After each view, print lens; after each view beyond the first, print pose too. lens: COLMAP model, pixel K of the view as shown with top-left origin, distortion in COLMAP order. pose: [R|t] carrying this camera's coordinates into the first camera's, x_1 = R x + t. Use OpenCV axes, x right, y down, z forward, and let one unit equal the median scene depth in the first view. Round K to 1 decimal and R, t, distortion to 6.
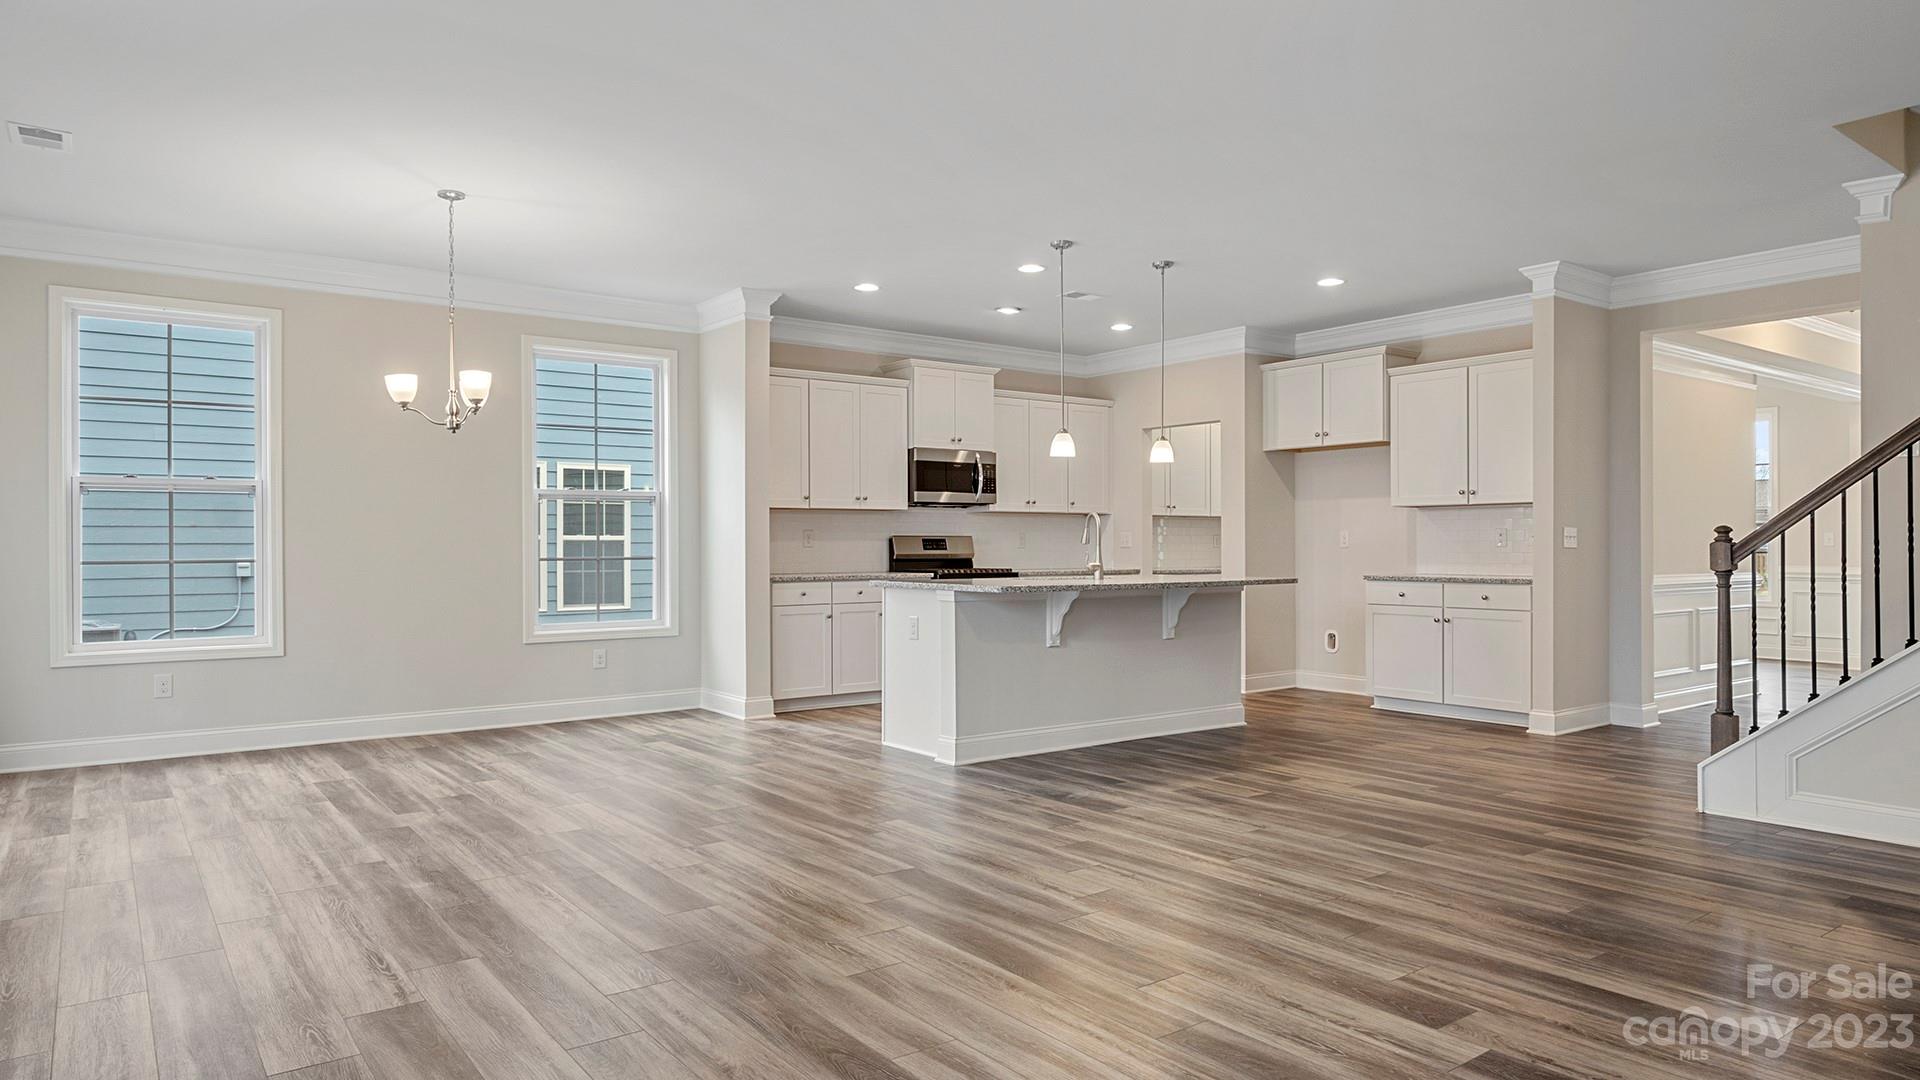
lens RADIAL K [[1146.7, 0, 950.2], [0, 1146.7, 542.8], [0, 0, 1]] dist [0.002535, -0.001135]
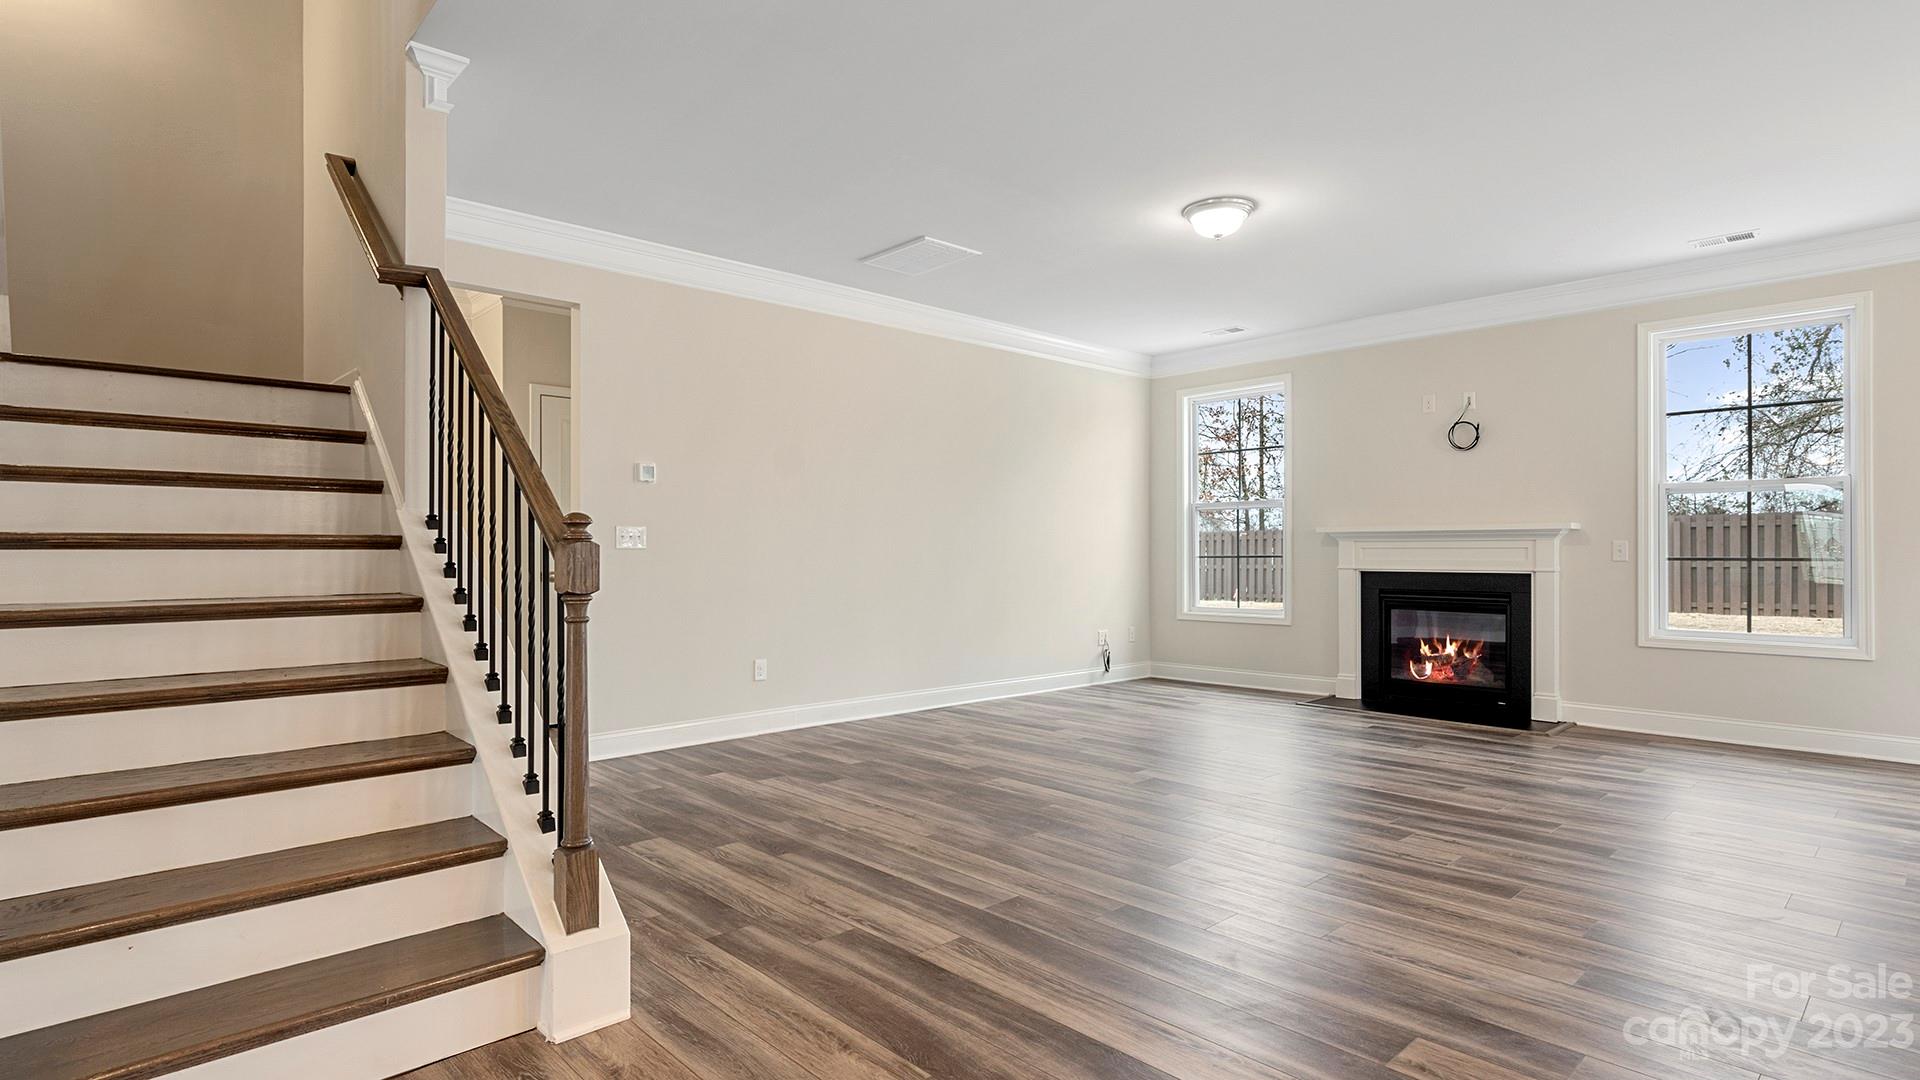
lens RADIAL K [[968.4, 0, 958.5], [0, 968.4, 544.1], [0, 0, 1]] dist [0.002846, 0.000244]
pose [[-0.992619, 0.001690, -0.121260, 0.675917], [0.002693, 0.999963, -0.008113, 0.006330], [0.121242, -0.008380, -0.992588, 1.848723]]
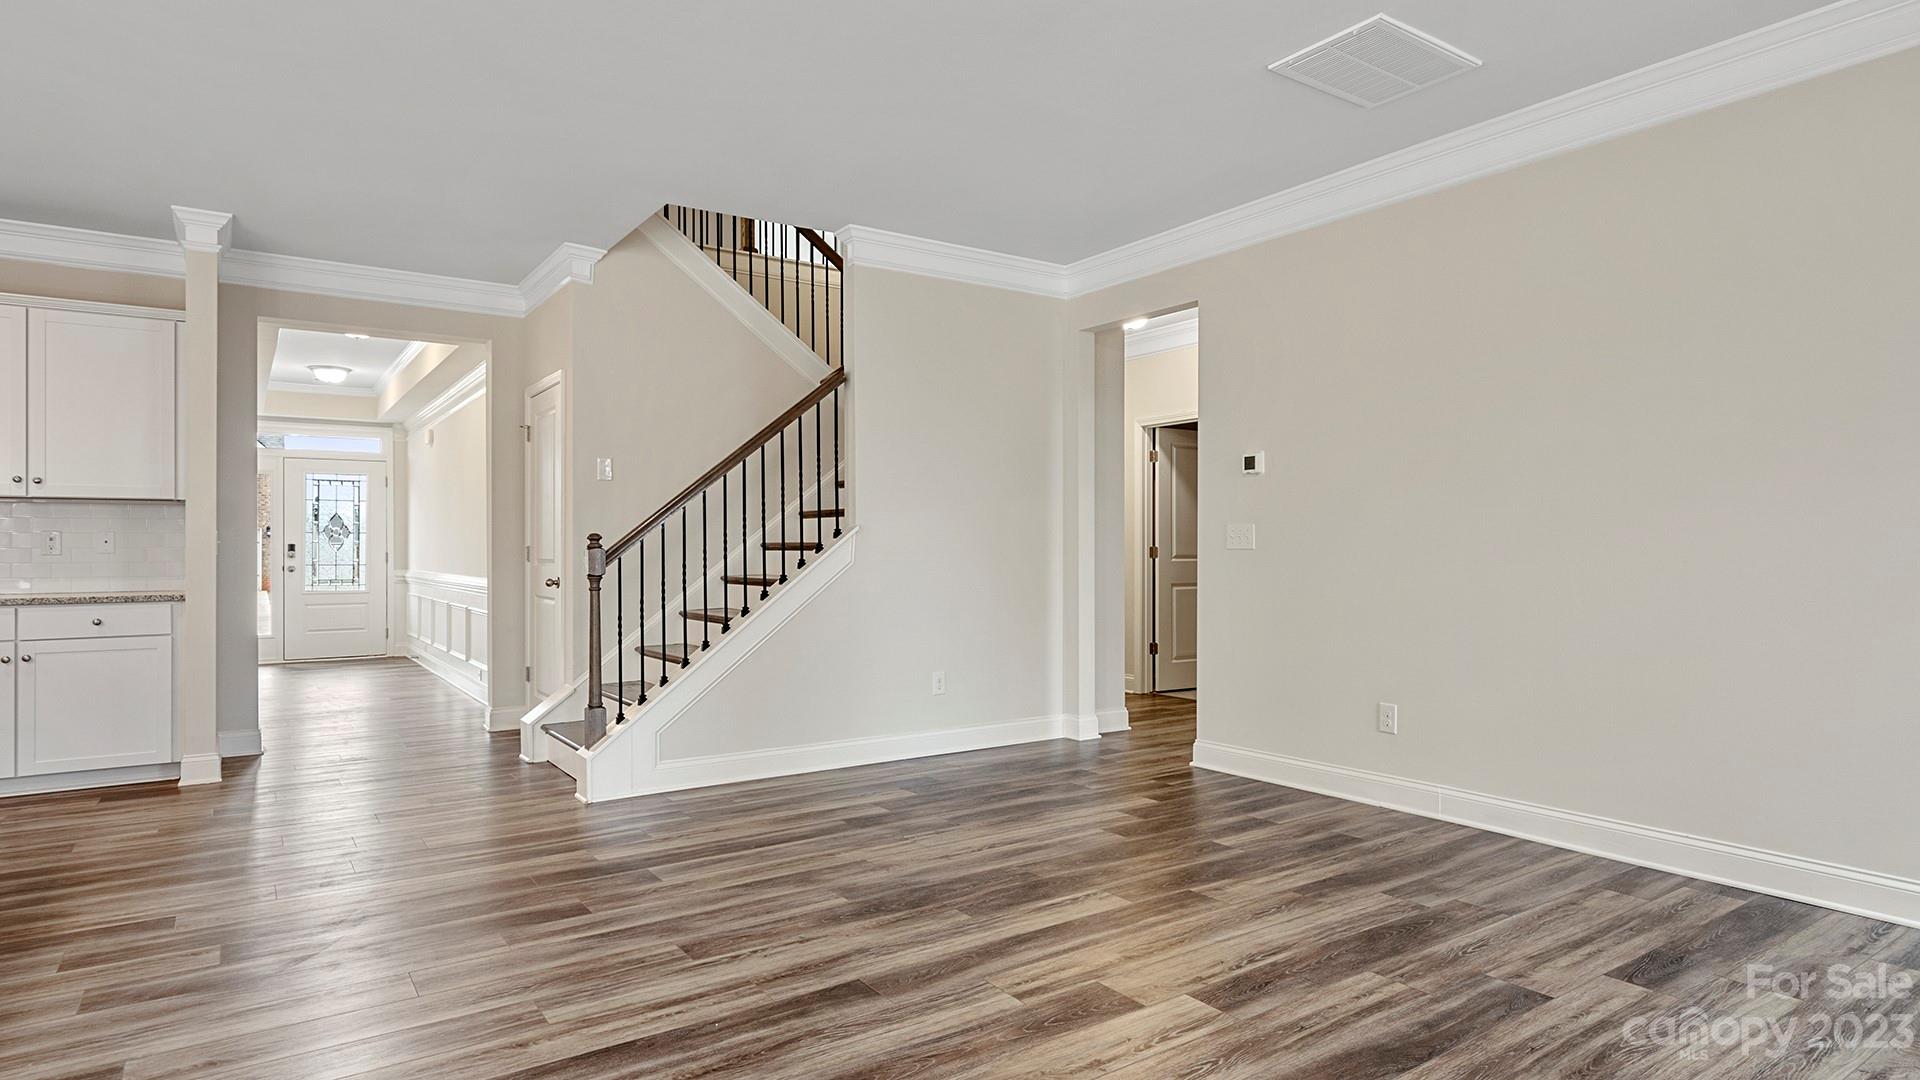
lens RADIAL K [[1047.1, 0, 952.6], [0, 1047.1, 549.2], [0, 0, 1]] dist [-0.007560, -0.002082]
pose [[0.035980, 0.006241, 0.999333, -0.368724], [-0.000177, 0.999981, -0.006239, 0.007463], [-0.999352, 0.000047, 0.035981, 0.777662]]
